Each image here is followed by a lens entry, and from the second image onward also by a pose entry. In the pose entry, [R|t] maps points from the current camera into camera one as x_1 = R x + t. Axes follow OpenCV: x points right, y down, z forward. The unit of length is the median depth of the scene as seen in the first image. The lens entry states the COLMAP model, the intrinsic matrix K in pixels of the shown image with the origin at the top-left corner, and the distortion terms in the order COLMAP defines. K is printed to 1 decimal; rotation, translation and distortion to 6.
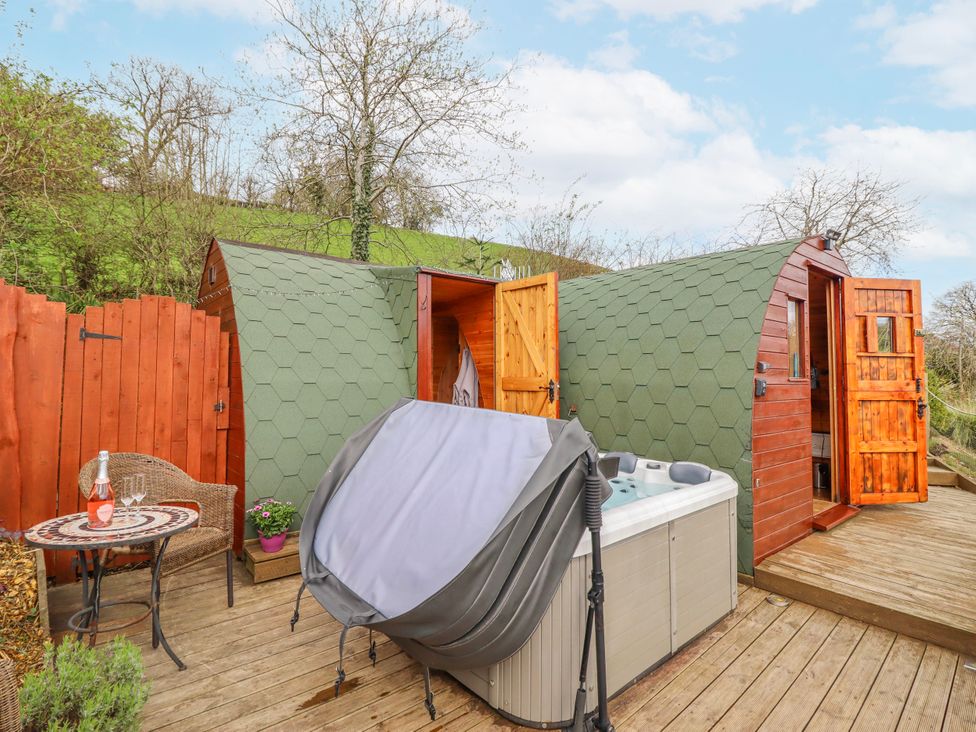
lens RADIAL K [[505.2, 0, 493.4], [0, 505.2, 366.4], [0, 0, 1]] dist [-0.000769, -0.013095]
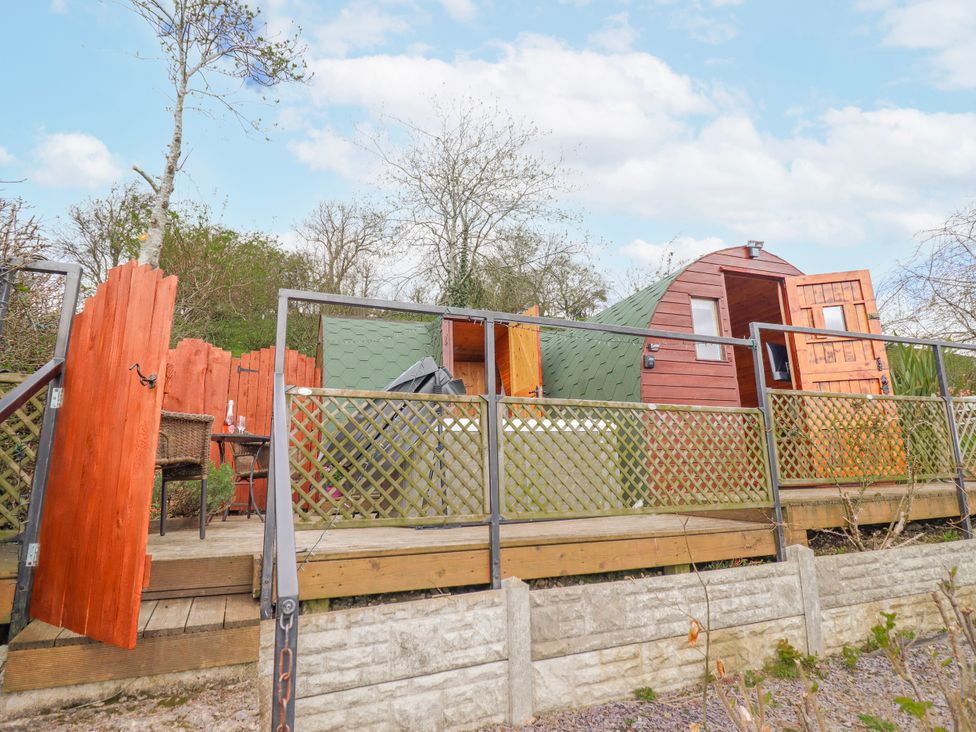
lens RADIAL K [[550.4, 0, 483.1], [0, 550.4, 361.1], [0, 0, 1]] dist [-0.004781, -0.001248]
pose [[0.942855, -0.098751, -0.318234, 0.426424], [0.038242, 0.980833, -0.191059, 0.221846], [0.331002, 0.167971, 0.928560, -0.356599]]
